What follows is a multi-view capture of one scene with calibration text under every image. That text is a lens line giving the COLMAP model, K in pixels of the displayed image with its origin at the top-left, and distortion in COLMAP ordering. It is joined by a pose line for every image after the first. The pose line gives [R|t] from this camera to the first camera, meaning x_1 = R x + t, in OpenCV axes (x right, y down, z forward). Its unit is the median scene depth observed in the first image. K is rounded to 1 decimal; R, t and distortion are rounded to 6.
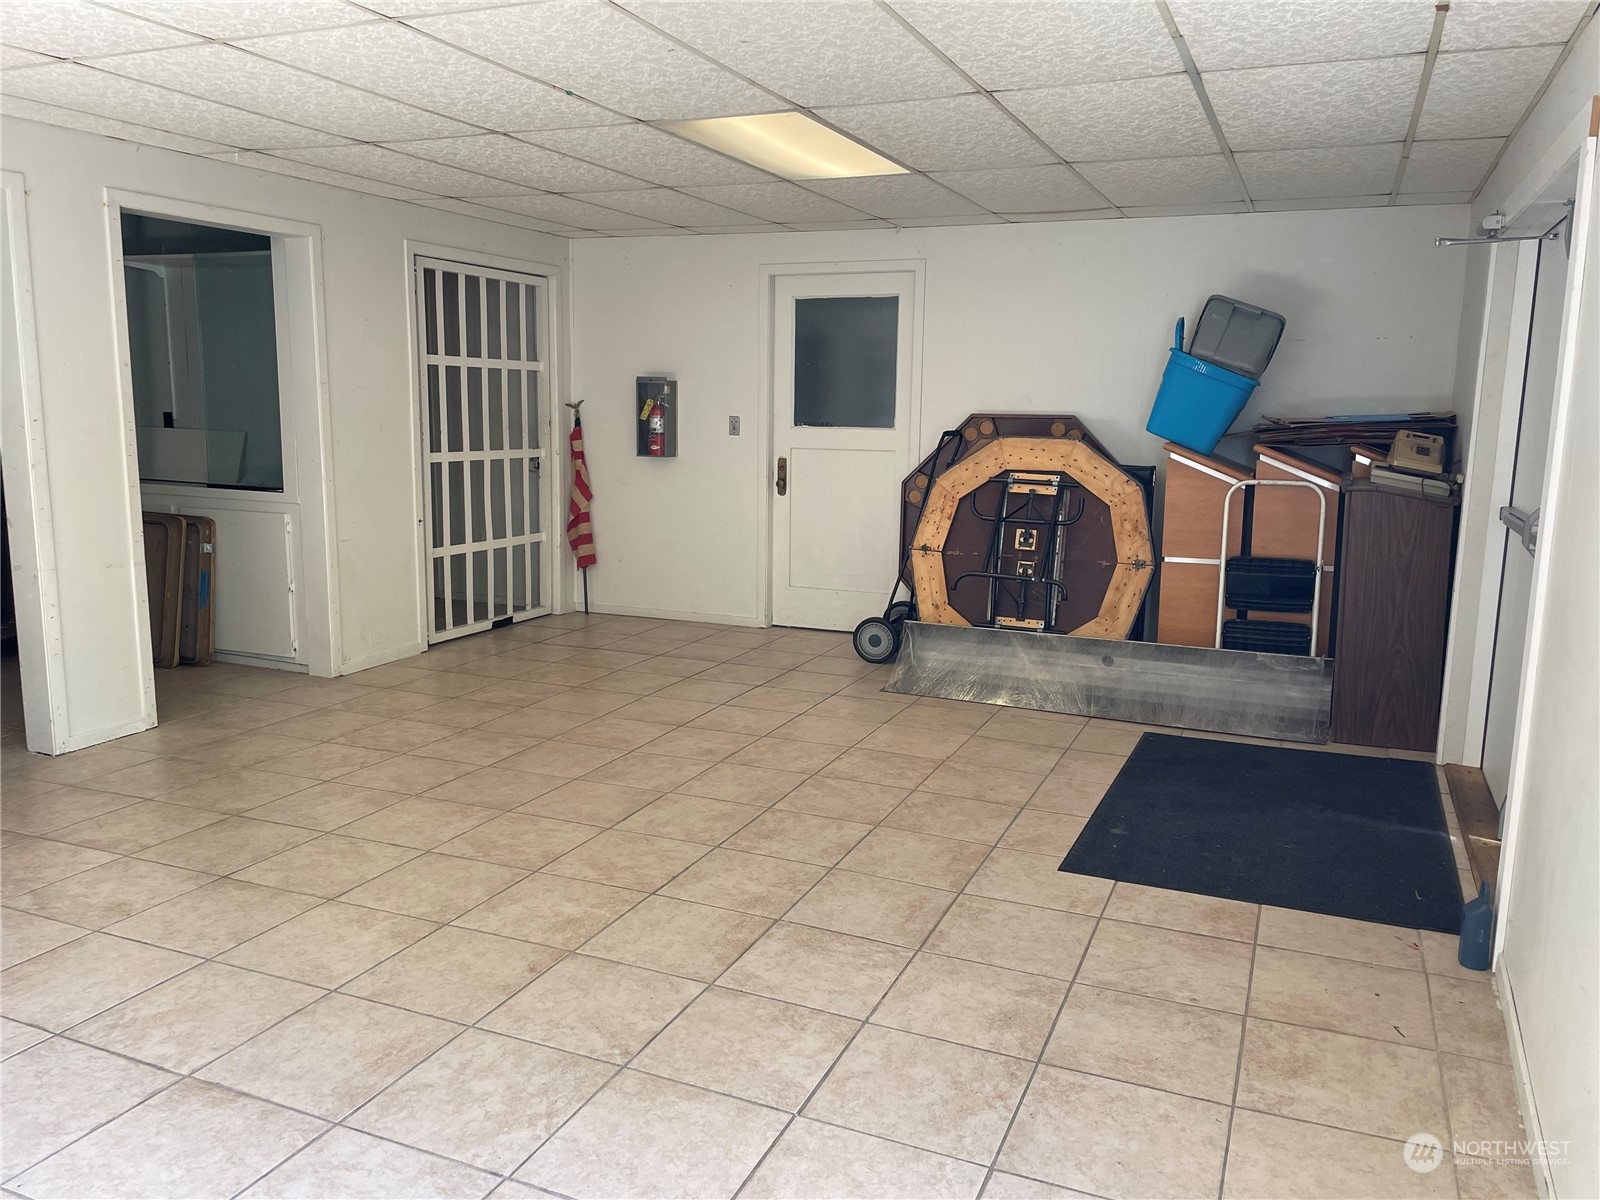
lens RADIAL K [[1207.6, 0, 800.0], [0, 1207.6, 600.0], [0, 0, 1]] dist [0.050228, -0.002164]
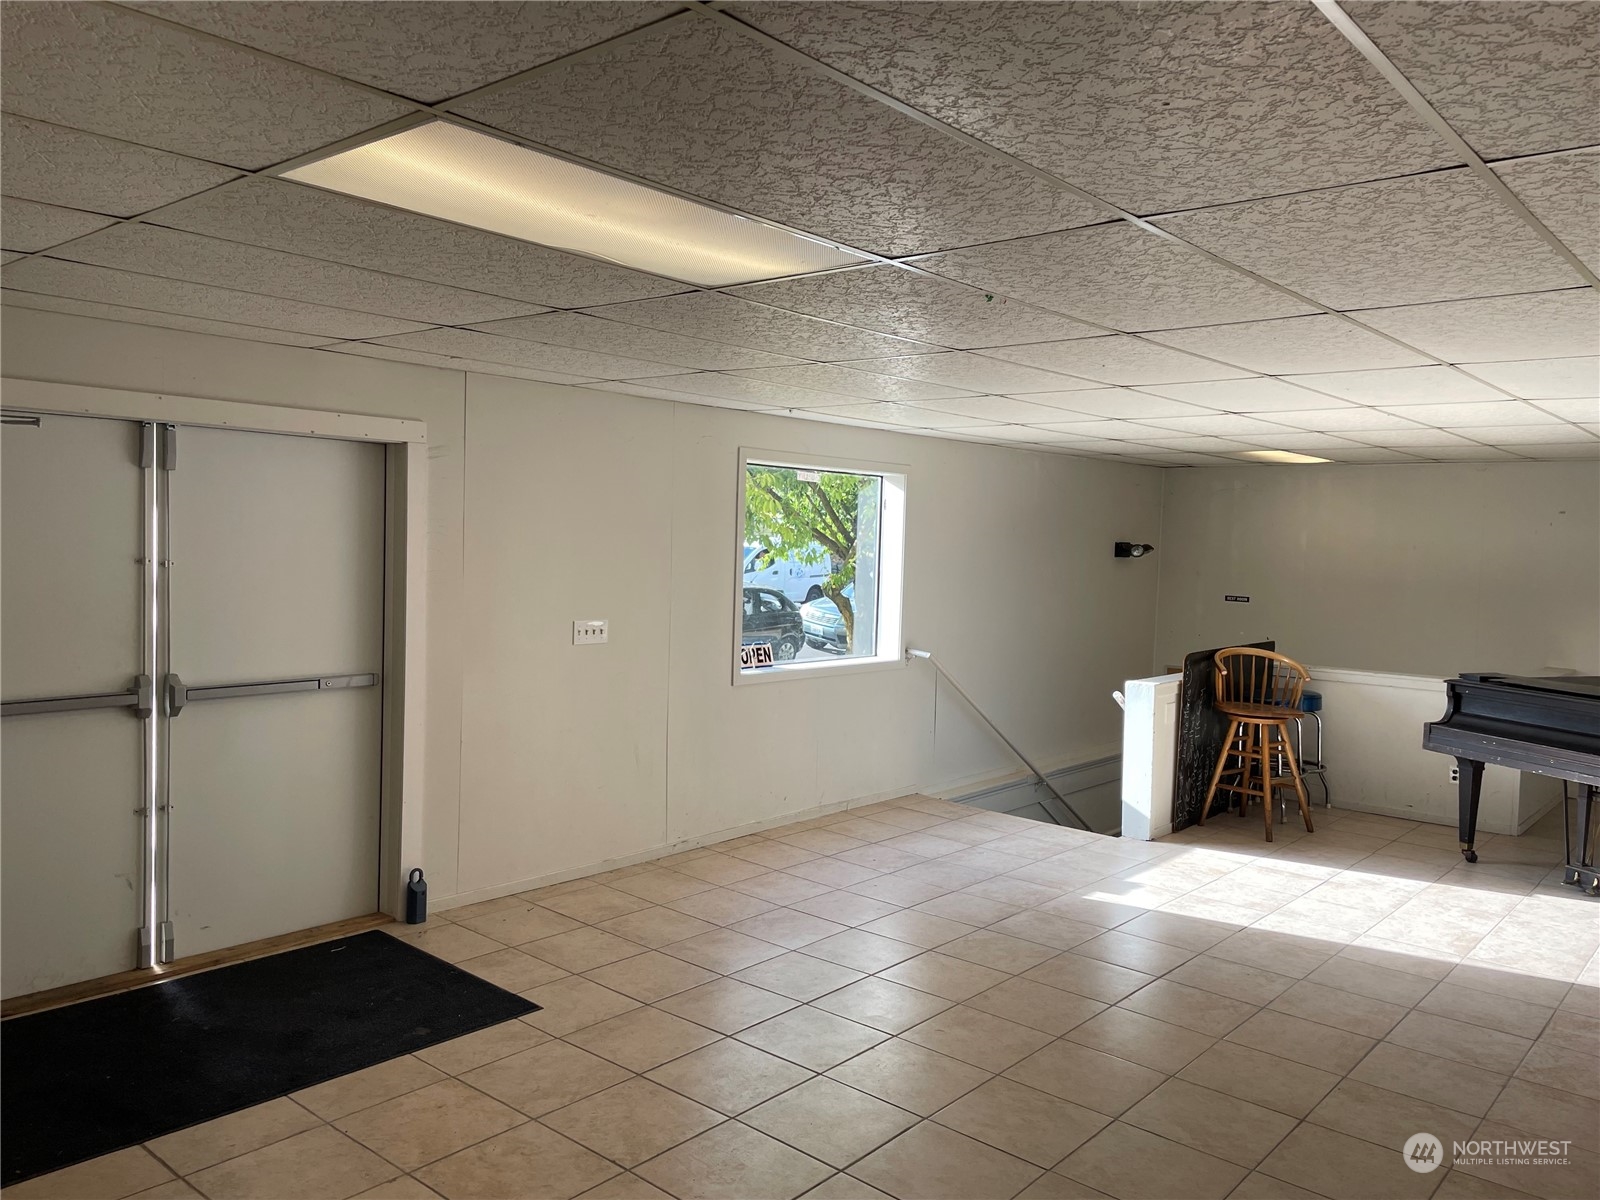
lens RADIAL K [[1207.6, 0, 800.0], [0, 1207.6, 600.0], [0, 0, 1]] dist [0.050228, -0.002164]
pose [[-0.954219, -0.064518, 0.292068, -0.331669], [0.002199, 0.974920, 0.222544, -0.410491], [-0.299101, 0.212998, -0.930145, 1.920181]]
